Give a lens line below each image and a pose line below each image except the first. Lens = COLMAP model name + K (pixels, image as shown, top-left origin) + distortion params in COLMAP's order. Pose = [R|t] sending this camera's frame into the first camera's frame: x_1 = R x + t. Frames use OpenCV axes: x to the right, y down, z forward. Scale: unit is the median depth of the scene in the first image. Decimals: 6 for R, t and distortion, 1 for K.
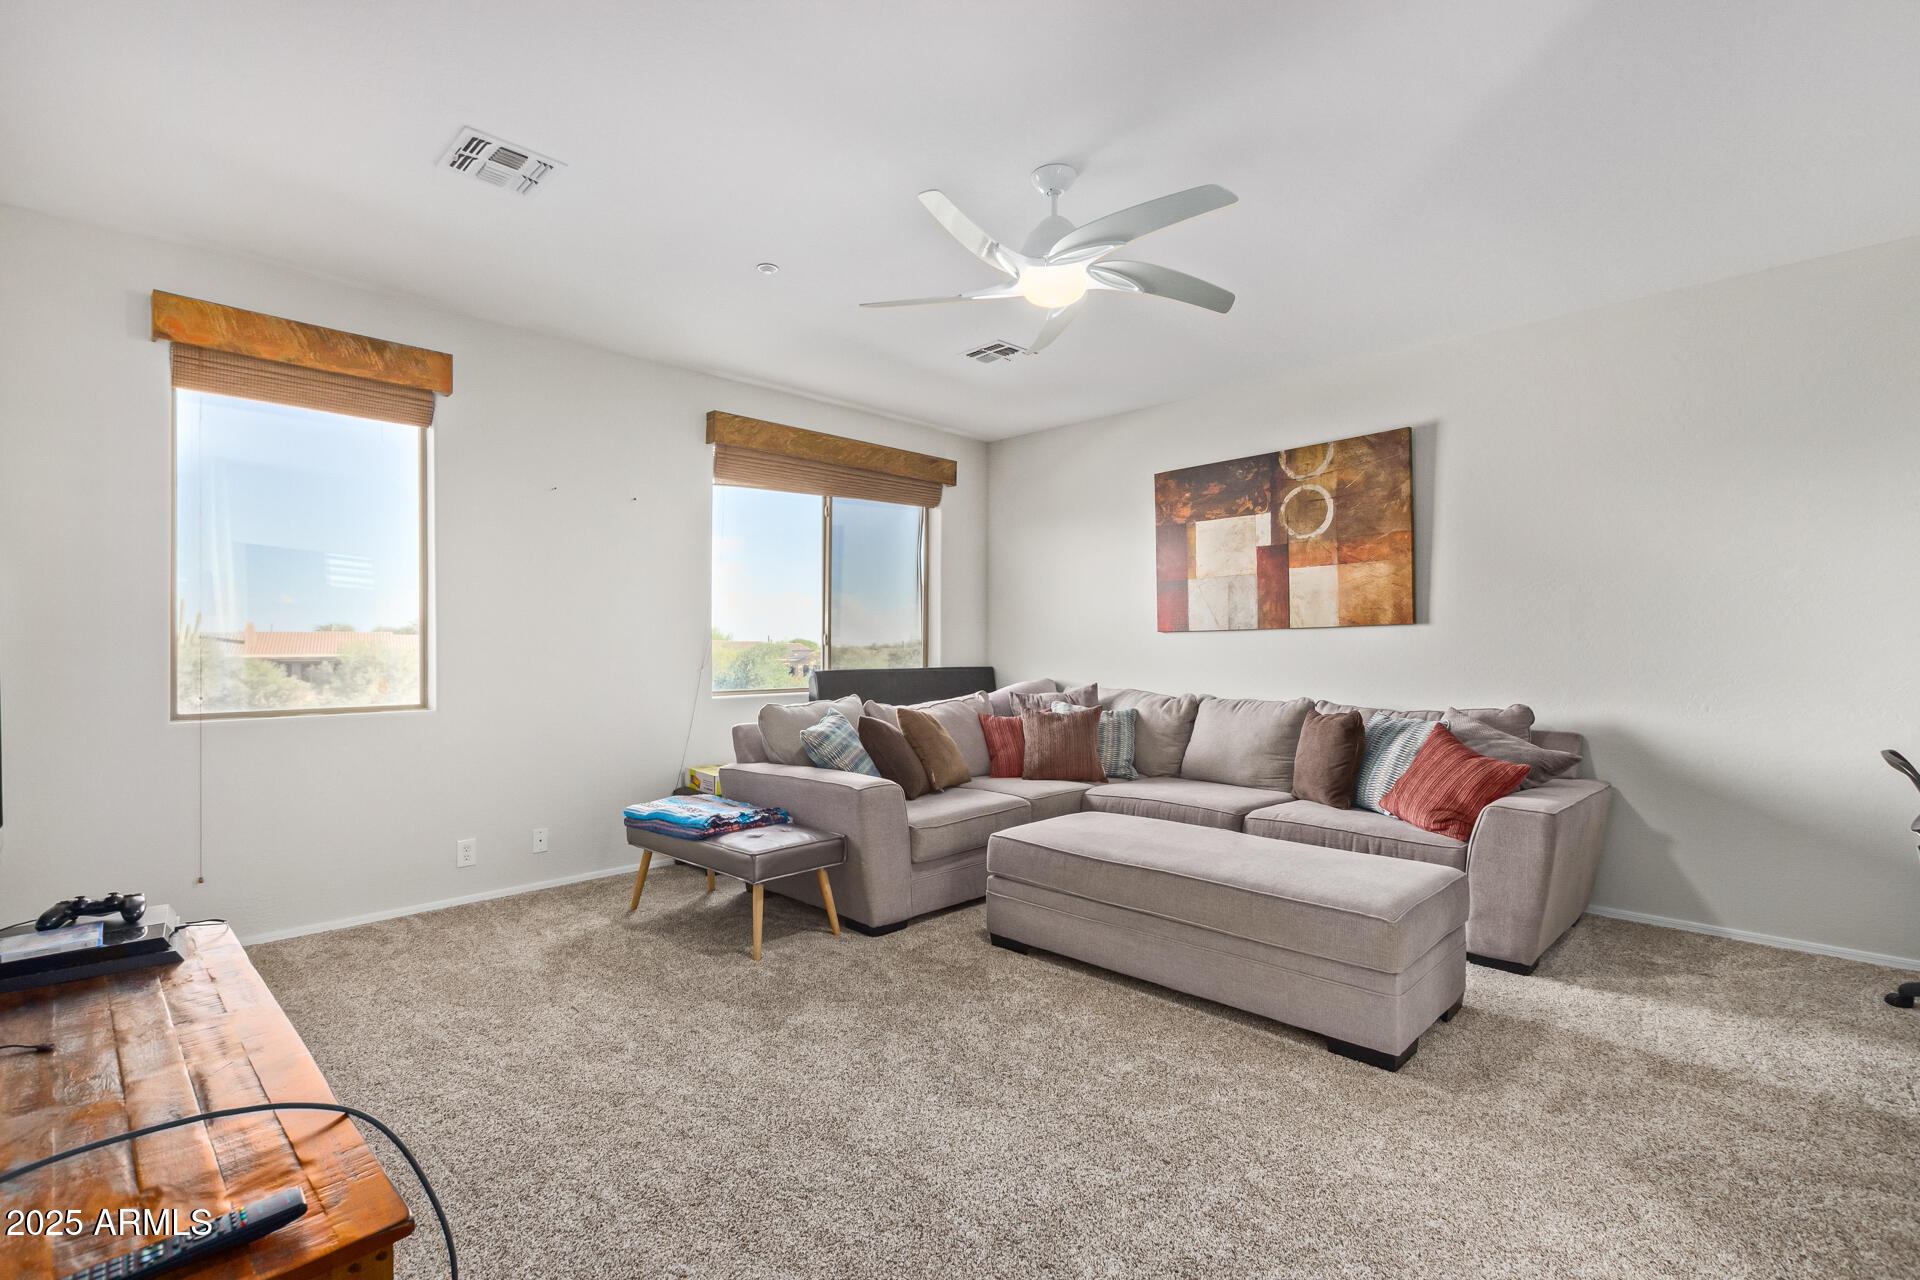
lens RADIAL K [[874.9, 0, 955.4], [0, 874.9, 648.5], [0, 0, 1]] dist [0.004453, -0.000939]
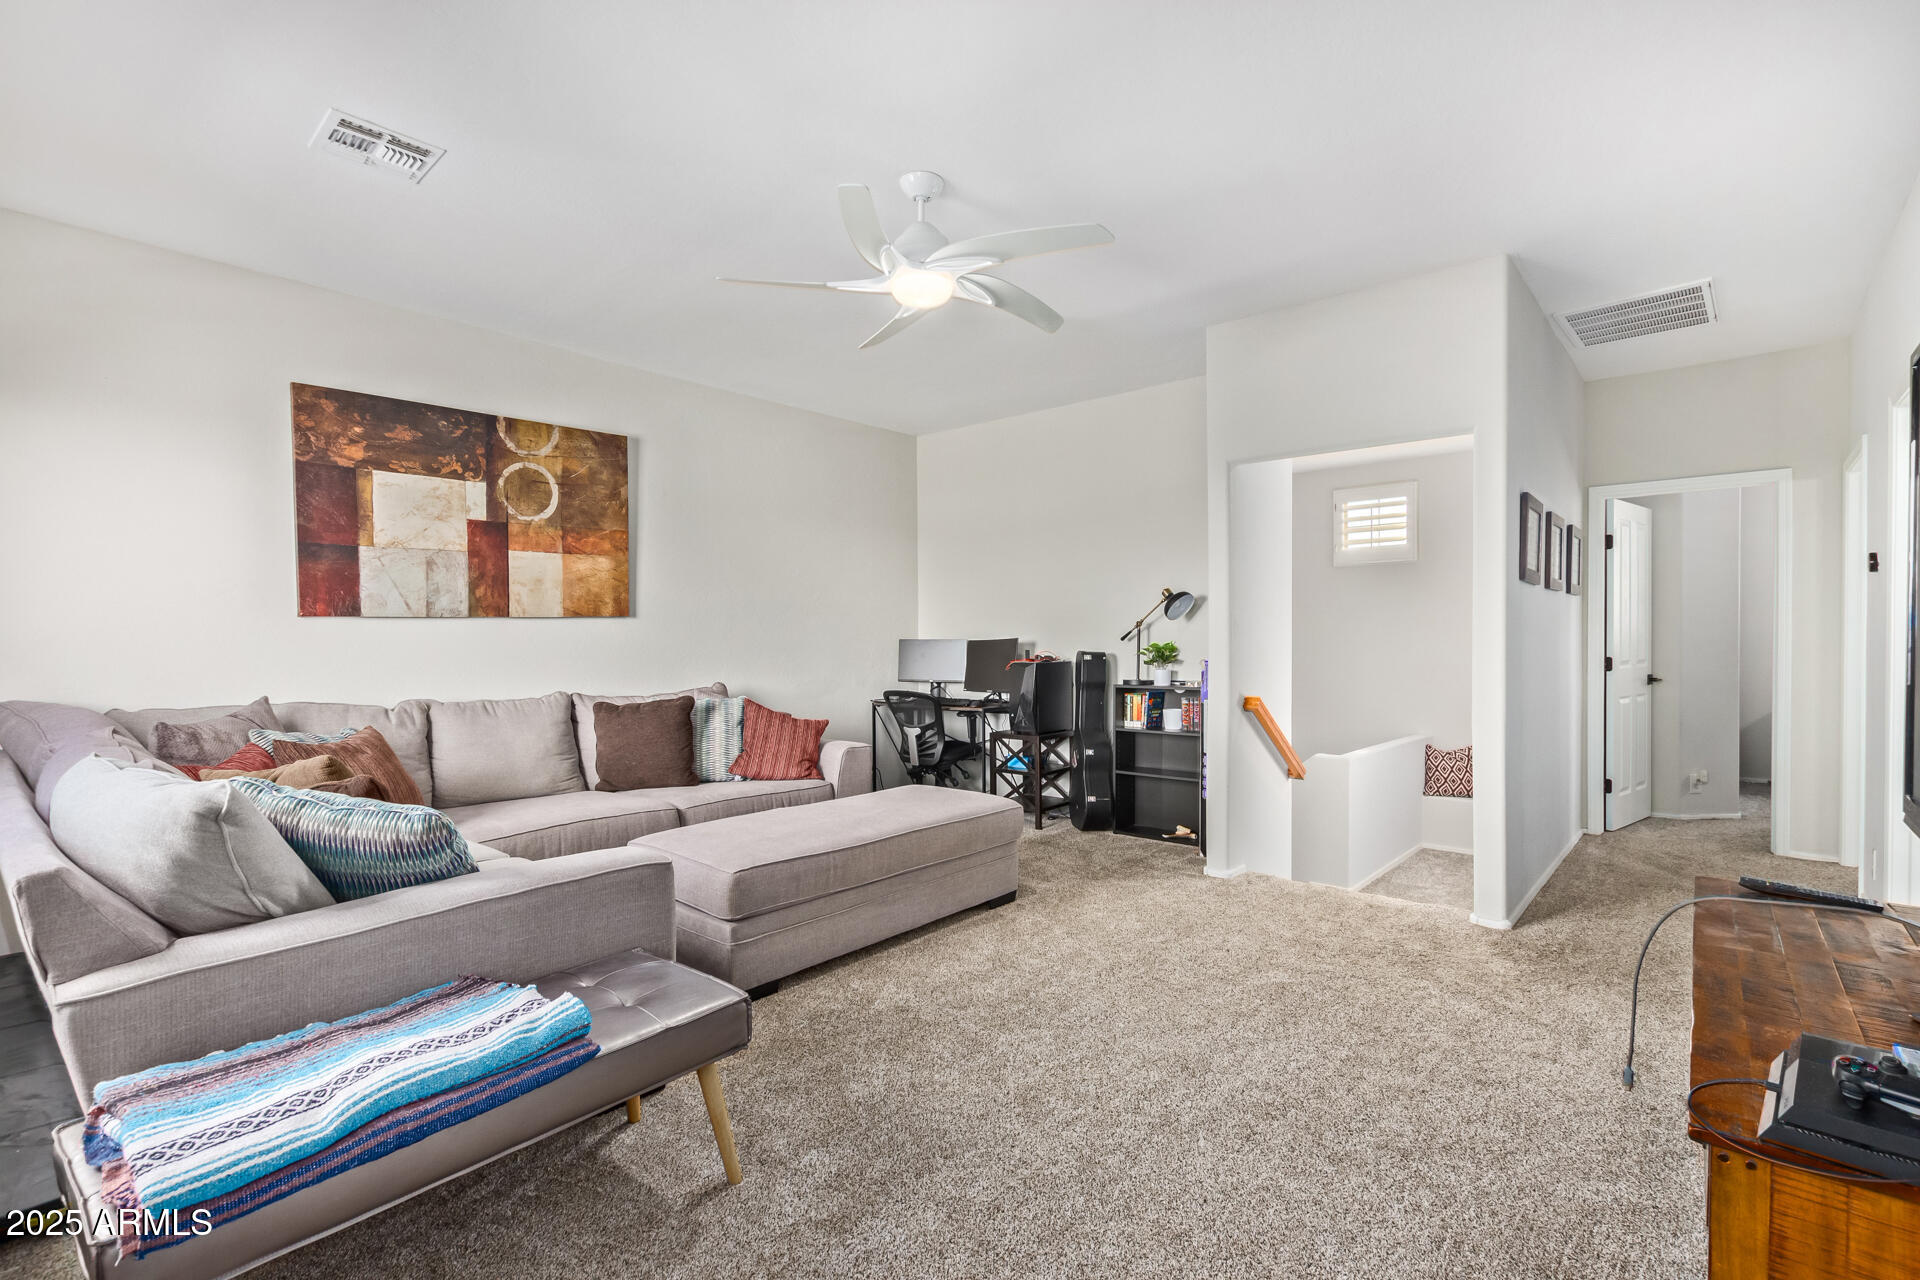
lens RADIAL K [[874.9, 0, 955.4], [0, 874.9, 648.5], [0, 0, 1]] dist [0.004453, -0.000939]
pose [[-0.070431, -0.017378, 0.997365, -0.554349], [-0.001616, 0.999849, 0.017307, -0.007332], [-0.997515, -0.000393, -0.070449, 0.612822]]
